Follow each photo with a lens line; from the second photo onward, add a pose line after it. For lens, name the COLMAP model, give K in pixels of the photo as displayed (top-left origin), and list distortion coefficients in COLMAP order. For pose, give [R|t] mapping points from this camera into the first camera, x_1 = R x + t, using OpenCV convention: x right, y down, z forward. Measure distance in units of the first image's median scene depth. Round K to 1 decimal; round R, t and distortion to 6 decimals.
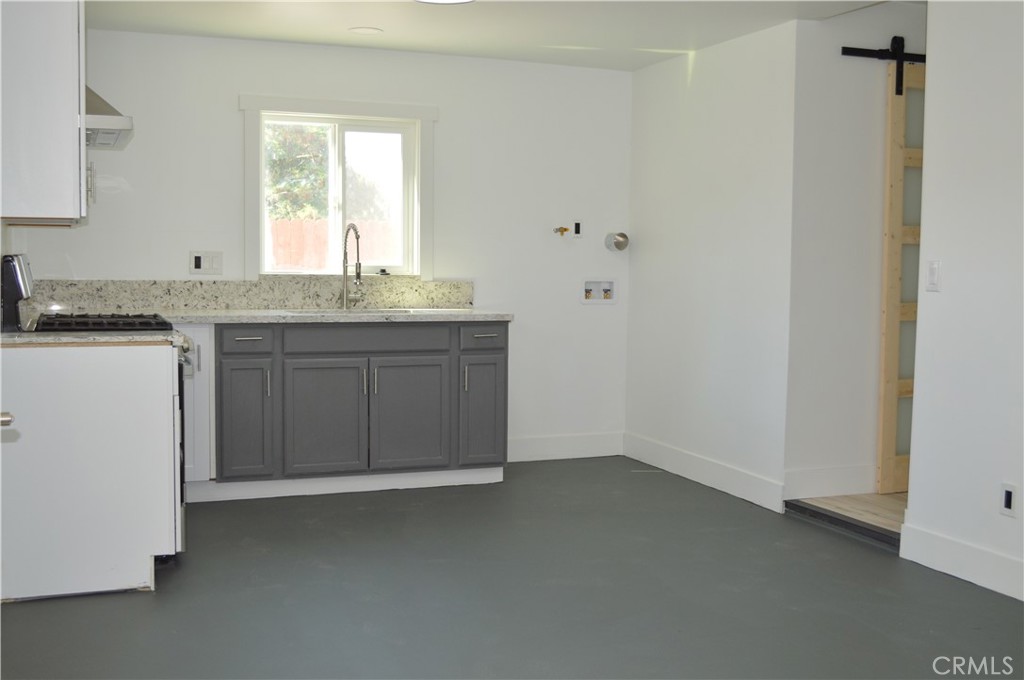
lens RADIAL K [[1118.7, 0, 507.1], [0, 1118.7, 341.1], [0, 0, 1]] dist [-0.053990, 0.002965]
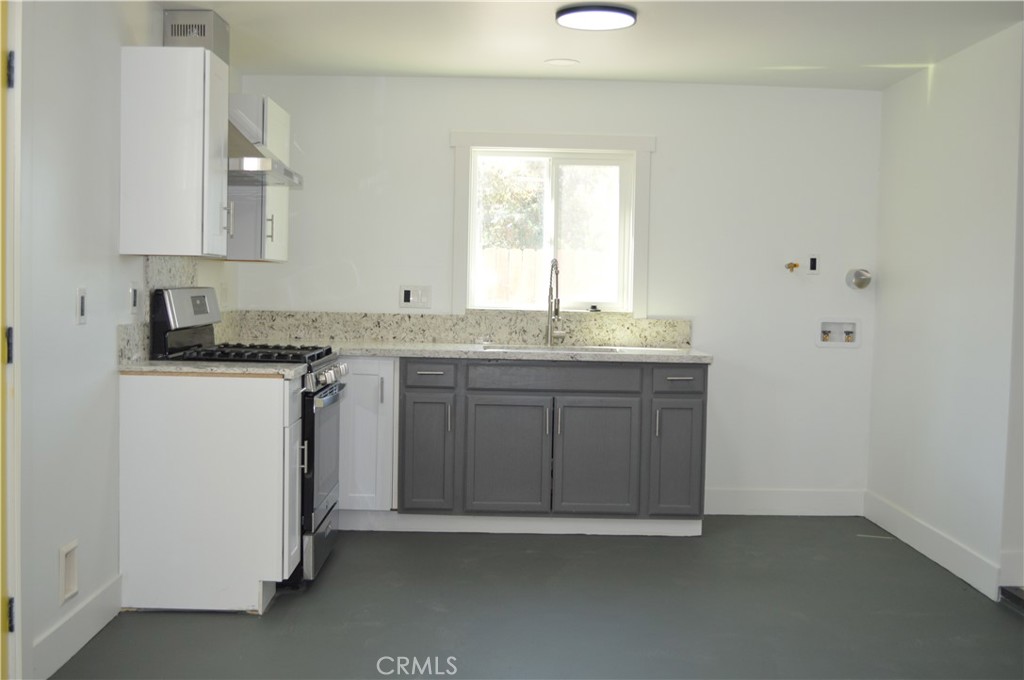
lens RADIAL K [[1118.7, 0, 507.1], [0, 1118.7, 341.1], [0, 0, 1]] dist [-0.053990, 0.002965]
pose [[0.935041, 0.026451, -0.353551, 0.174899], [-0.036136, 0.999130, -0.020819, -0.011321], [0.352693, 0.032243, 0.935183, 0.071306]]
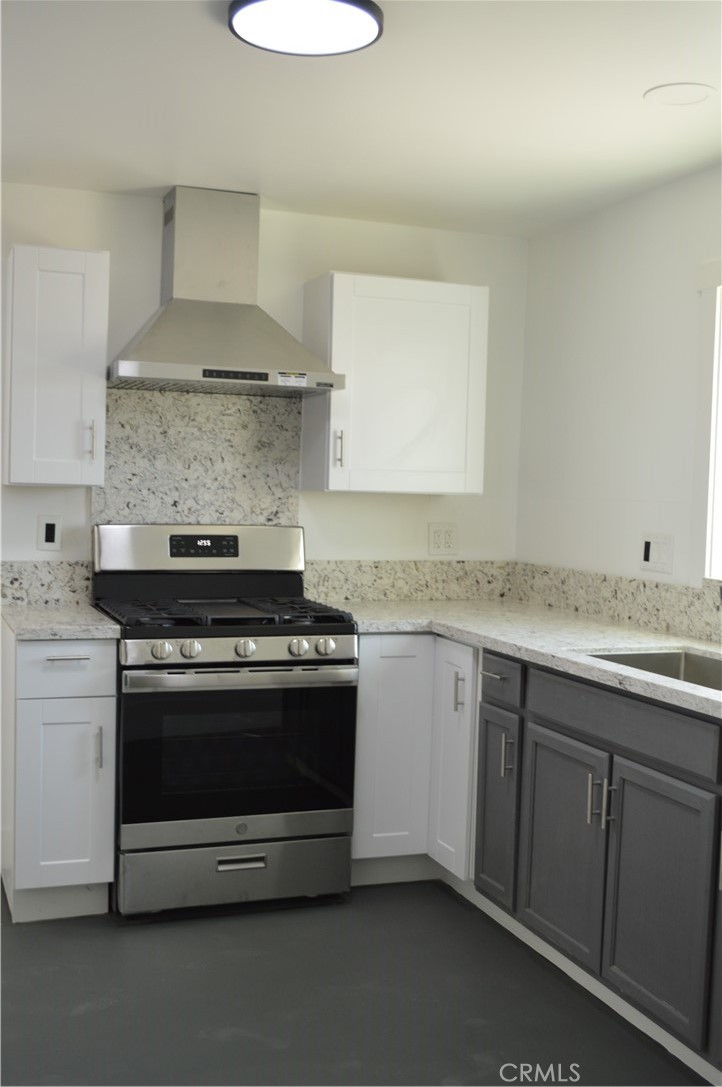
lens RADIAL K [[1187.6, 0, 361.0], [0, 1187.6, 543.5], [0, 0, 1]] dist [-0.053990, 0.002965]
pose [[-0.020493, 0.034478, -0.999195, 0.386248], [-0.100564, 0.994266, 0.036370, -0.083549], [0.994720, 0.101228, -0.016908, 0.859055]]
